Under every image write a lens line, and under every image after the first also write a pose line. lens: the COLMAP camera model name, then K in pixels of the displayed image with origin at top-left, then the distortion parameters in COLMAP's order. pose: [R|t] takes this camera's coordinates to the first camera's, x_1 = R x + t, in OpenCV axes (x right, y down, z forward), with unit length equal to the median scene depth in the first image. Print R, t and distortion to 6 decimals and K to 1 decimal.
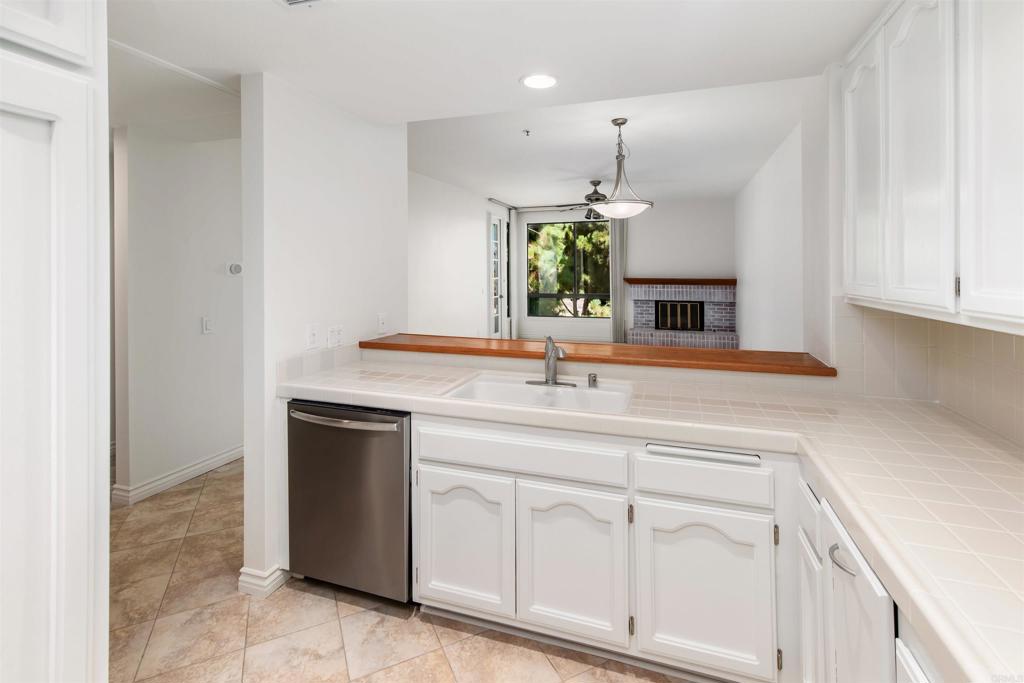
lens RADIAL K [[473.1, 0, 509.6], [0, 473.1, 269.6], [0, 0, 1]] dist [-0.000008, -0.000060]
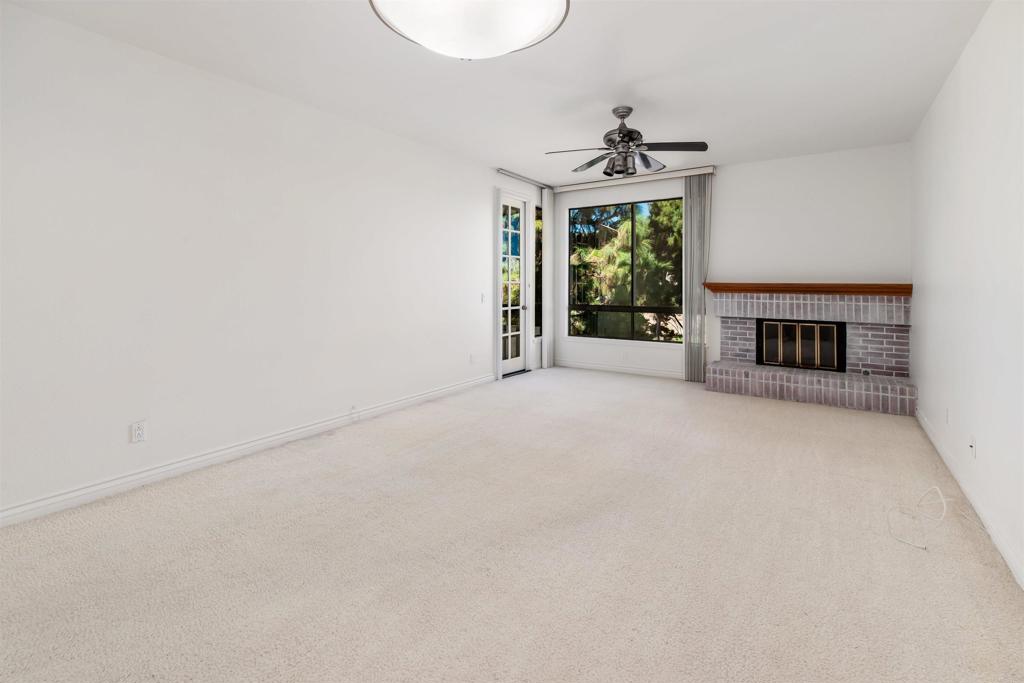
lens RADIAL K [[463.6, 0, 511.1], [0, 463.6, 287.1], [0, 0, 1]] dist [0.002667, -0.000007]
pose [[0.964531, 0.006878, -0.263881, 0.160172], [-0.005589, 0.999968, 0.005636, 0.022444], [0.263912, -0.003961, 0.964539, 0.330752]]
